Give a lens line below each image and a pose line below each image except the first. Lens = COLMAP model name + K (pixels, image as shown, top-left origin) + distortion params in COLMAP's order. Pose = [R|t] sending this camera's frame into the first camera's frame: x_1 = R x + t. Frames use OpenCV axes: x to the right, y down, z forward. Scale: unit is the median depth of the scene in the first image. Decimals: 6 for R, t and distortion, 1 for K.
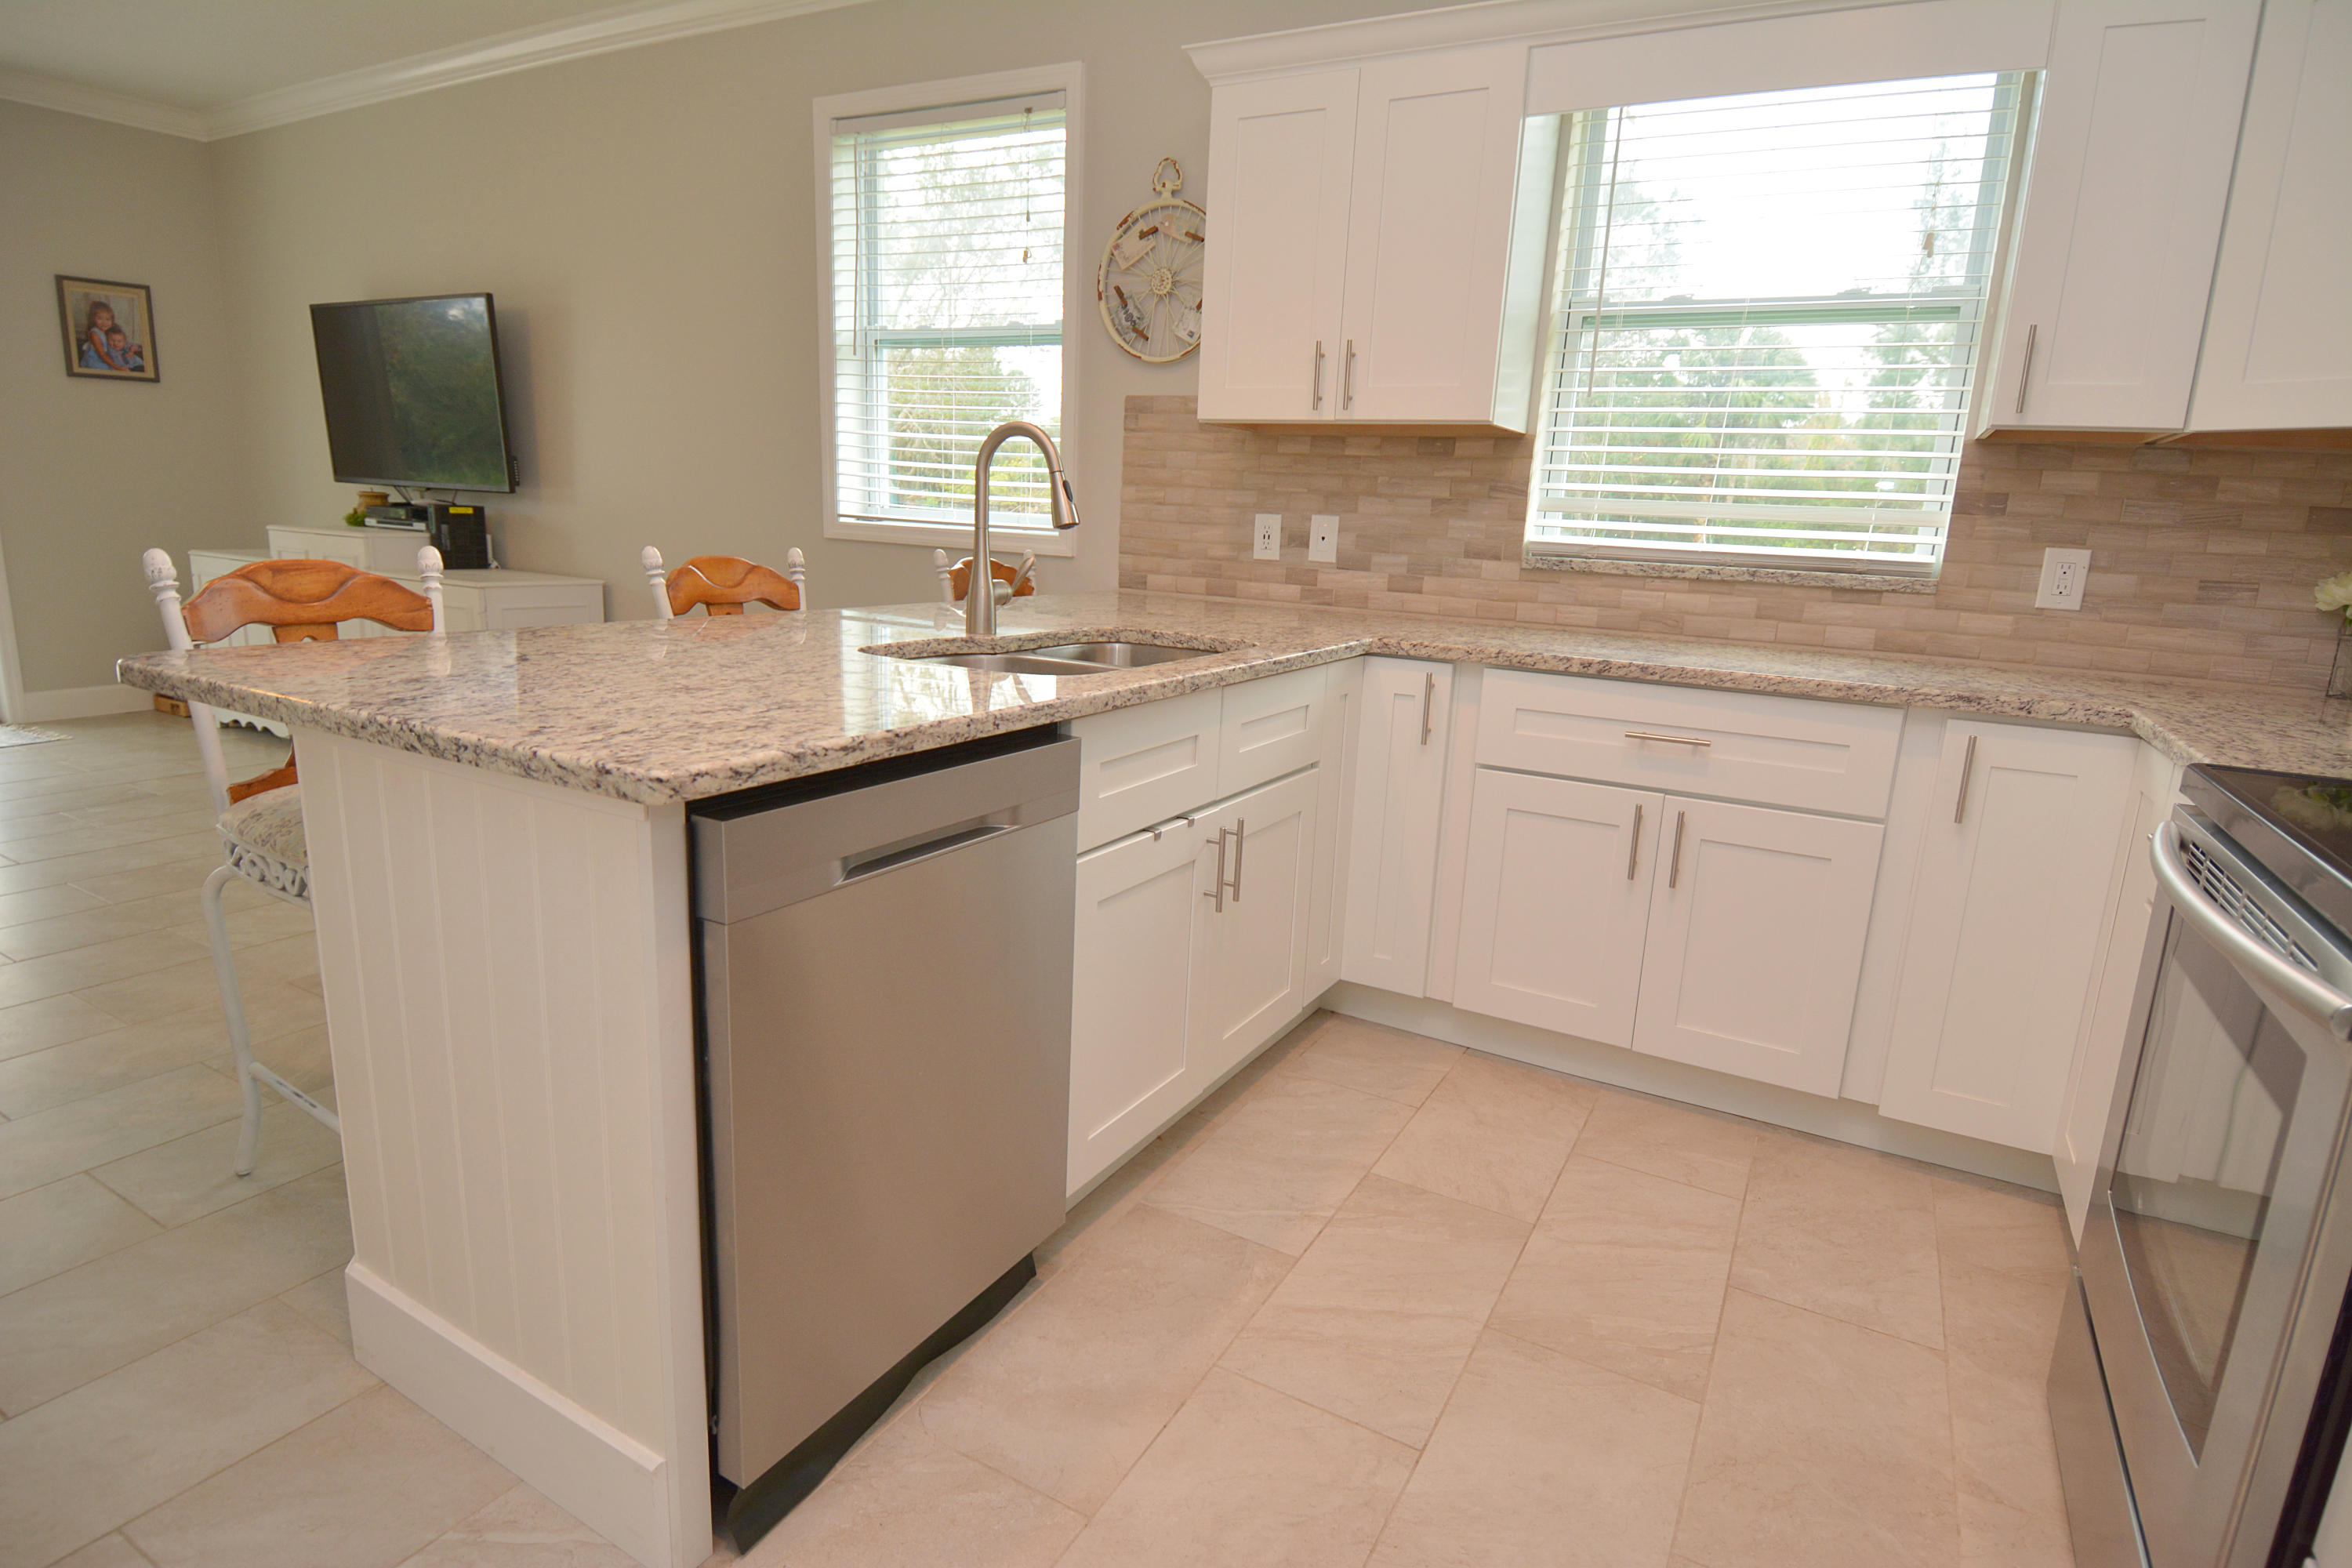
lens RADIAL K [[1229.6, 0, 1183.6], [0, 1229.6, 787.9], [0, 0, 1]] dist [0.046985, -0.049039]
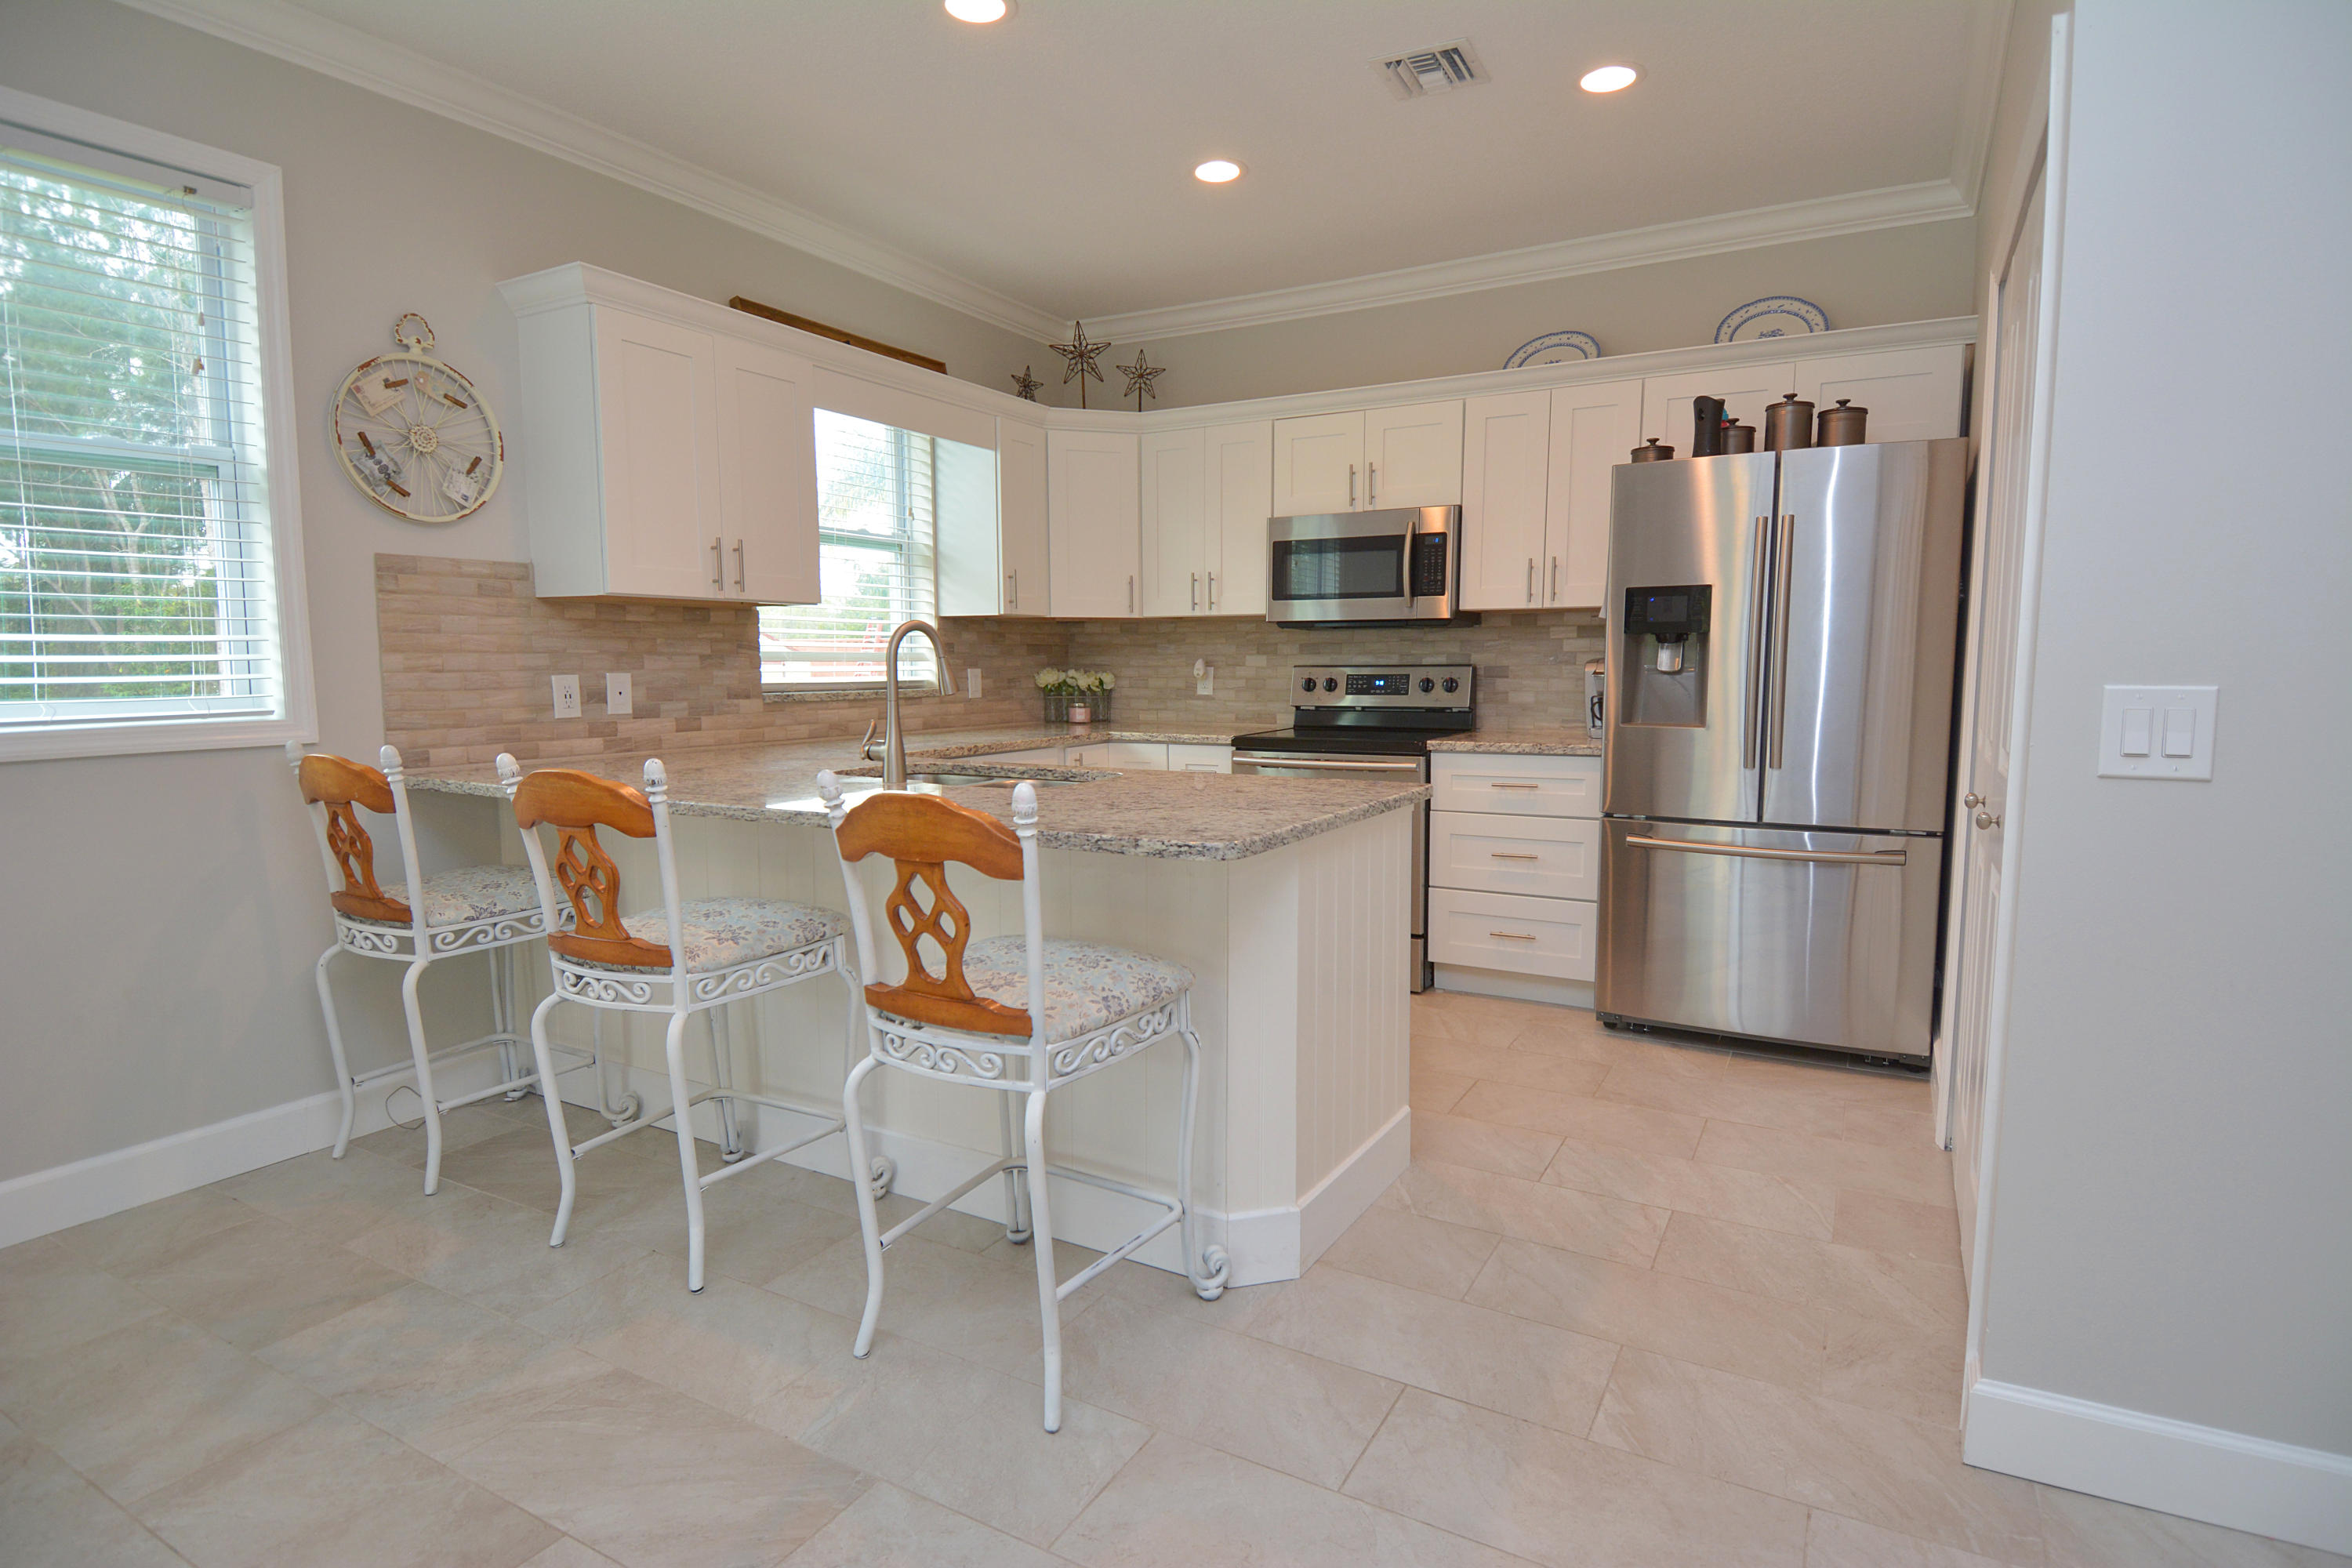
lens RADIAL K [[1229.6, 0, 1183.6], [0, 1229.6, 787.9], [0, 0, 1]] dist [0.046985, -0.049039]
pose [[0.005442, -0.147286, 0.989079, -0.990410], [0.232887, 0.962083, 0.141985, -0.158538], [-0.972489, 0.229571, 0.039537, 0.474692]]
